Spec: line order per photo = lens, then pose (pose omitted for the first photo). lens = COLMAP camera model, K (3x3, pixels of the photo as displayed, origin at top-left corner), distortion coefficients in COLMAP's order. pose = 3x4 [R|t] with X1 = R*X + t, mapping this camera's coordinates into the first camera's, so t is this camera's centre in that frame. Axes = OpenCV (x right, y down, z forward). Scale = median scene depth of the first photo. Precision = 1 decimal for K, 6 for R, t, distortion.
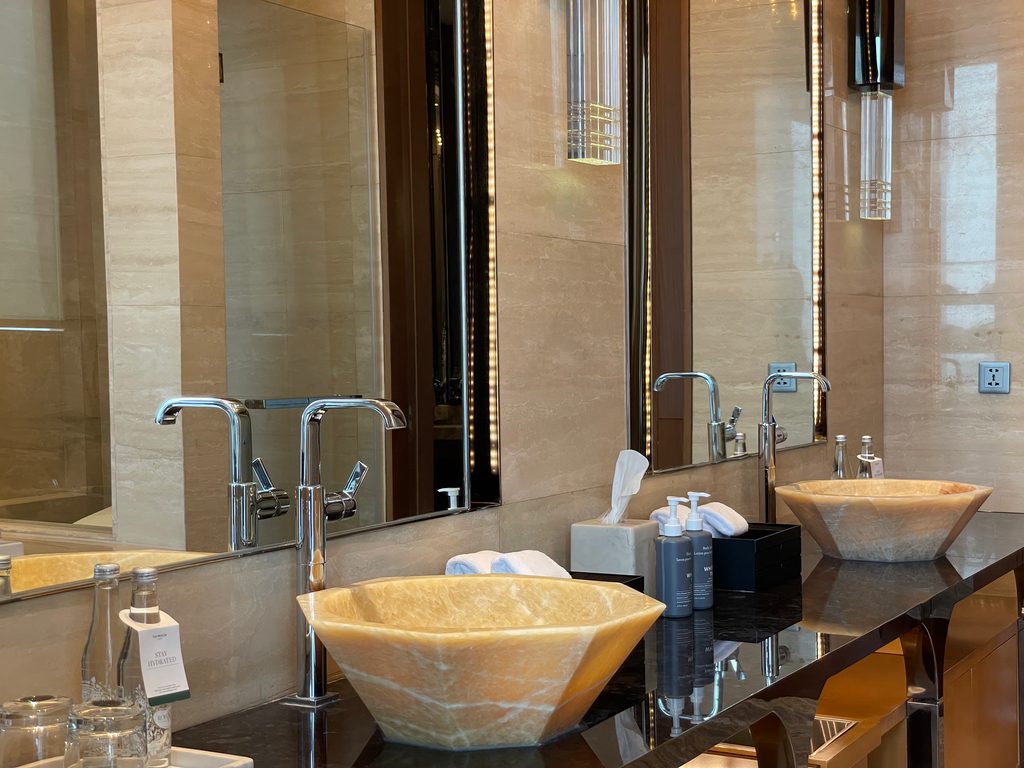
lens RADIAL K [[1573.3, 0, 508.5], [0, 1573.3, 378.1], [0, 0, 1]] dist [0.056013, 0.000000]
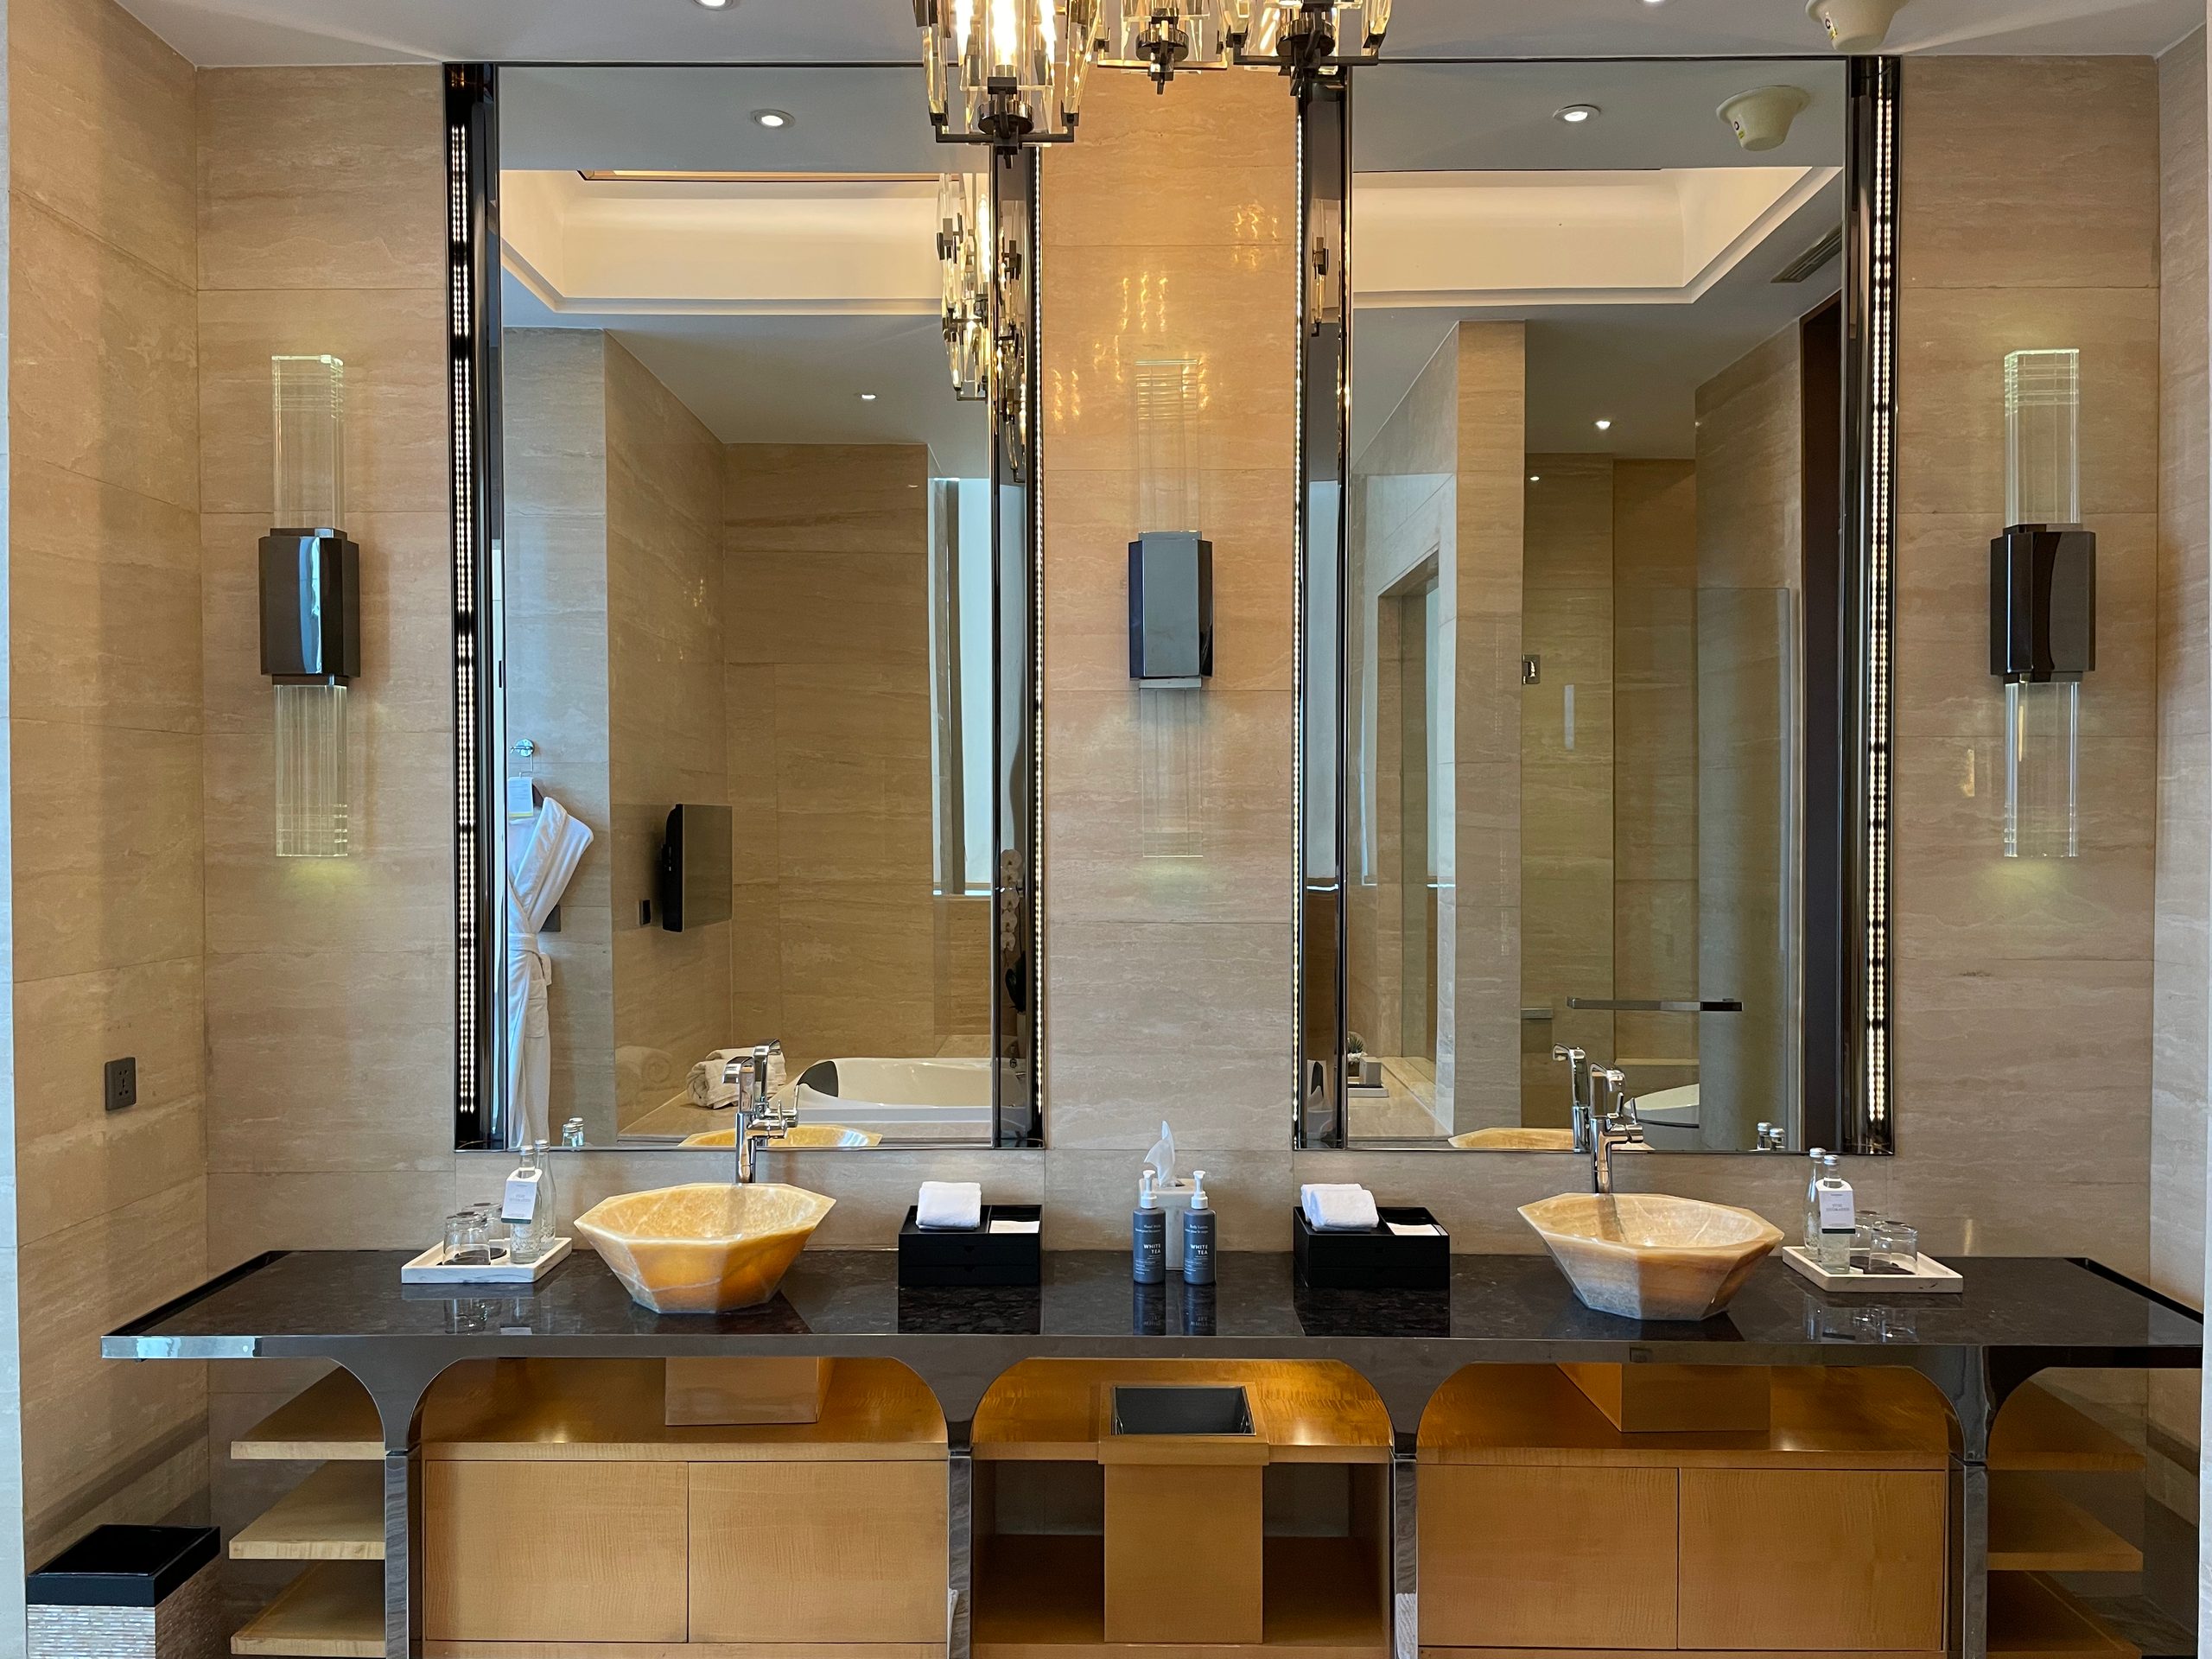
lens RADIAL K [[1666.3, 0, 1099.4], [0, 1666.3, 840.9], [0, 0, 1]] dist [0.082576, -0.110812]
pose [[0.476854, 0.031974, -0.878401, 1.068873], [-0.024439, 0.999434, 0.023112, -0.175802], [0.878643, 0.010446, 0.477365, 0.397229]]
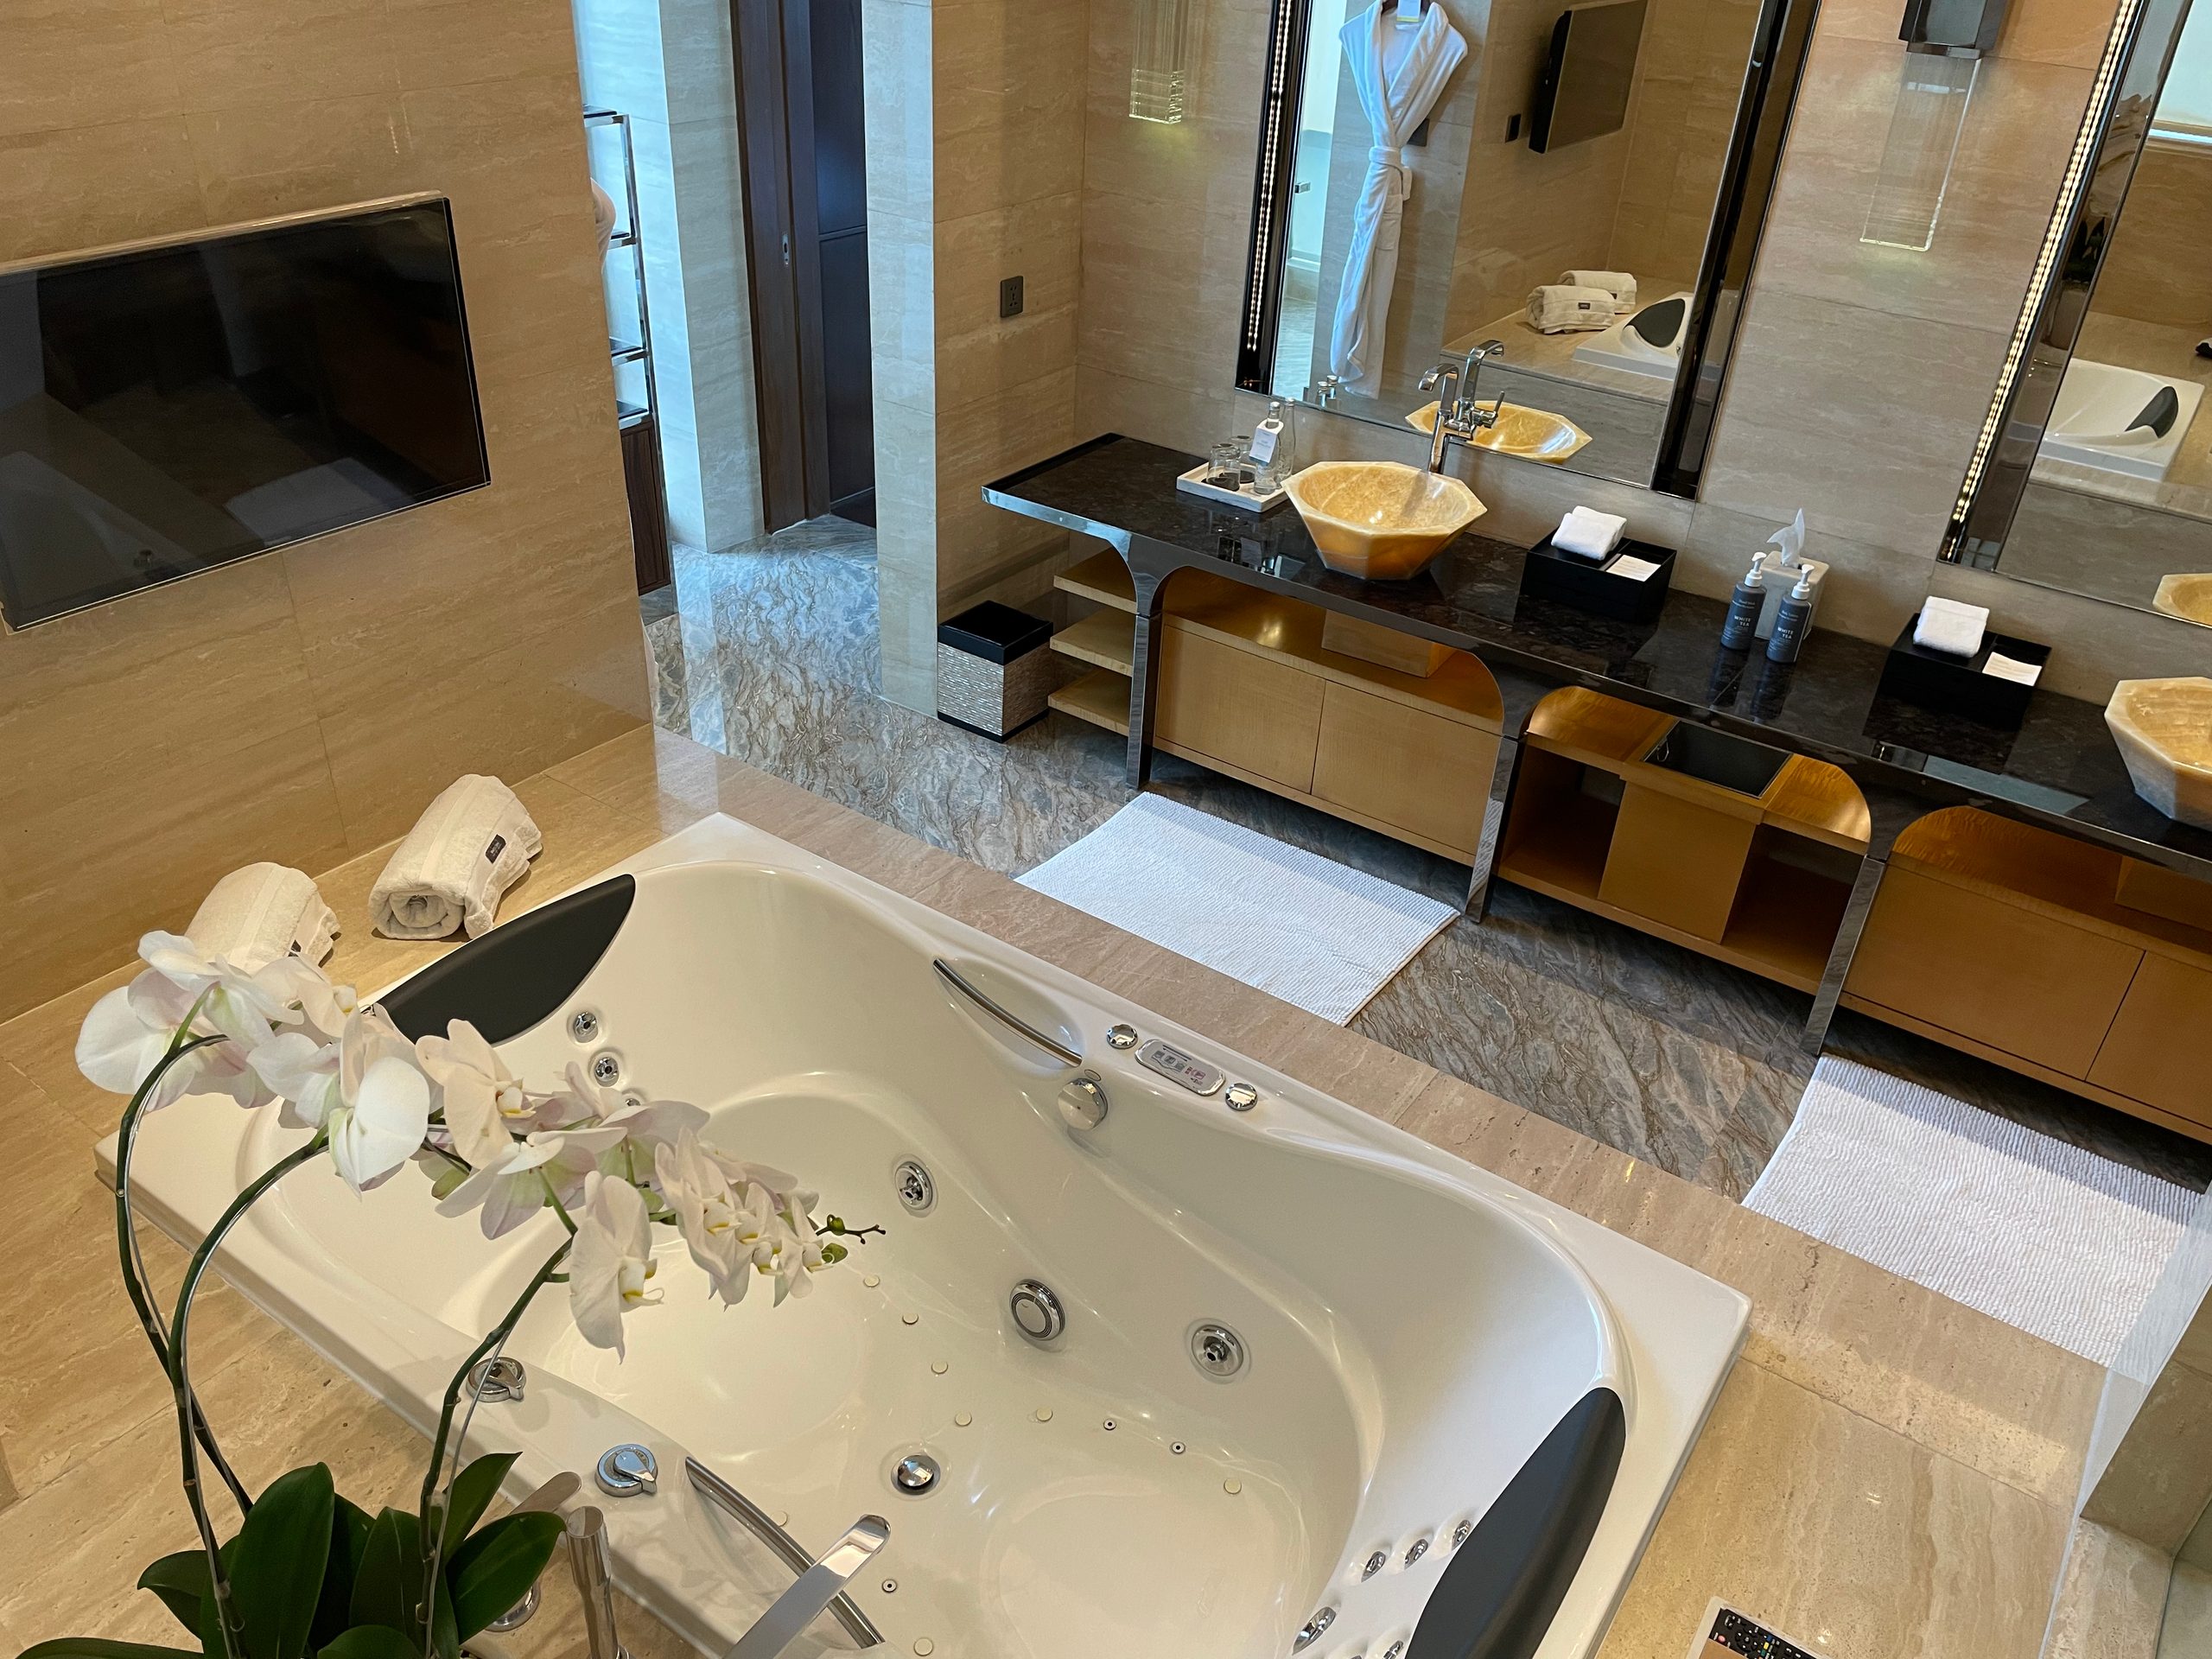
lens RADIAL K [[1666.3, 0, 1104.8], [0, 1666.3, 837.1], [0, 0, 1]] dist [0.082576, -0.110812]
pose [[-0.099325, 0.536750, -0.837875, 1.292457], [-0.066280, 0.836600, 0.543790, -0.392502], [0.992845, 0.109546, -0.047519, 0.571979]]
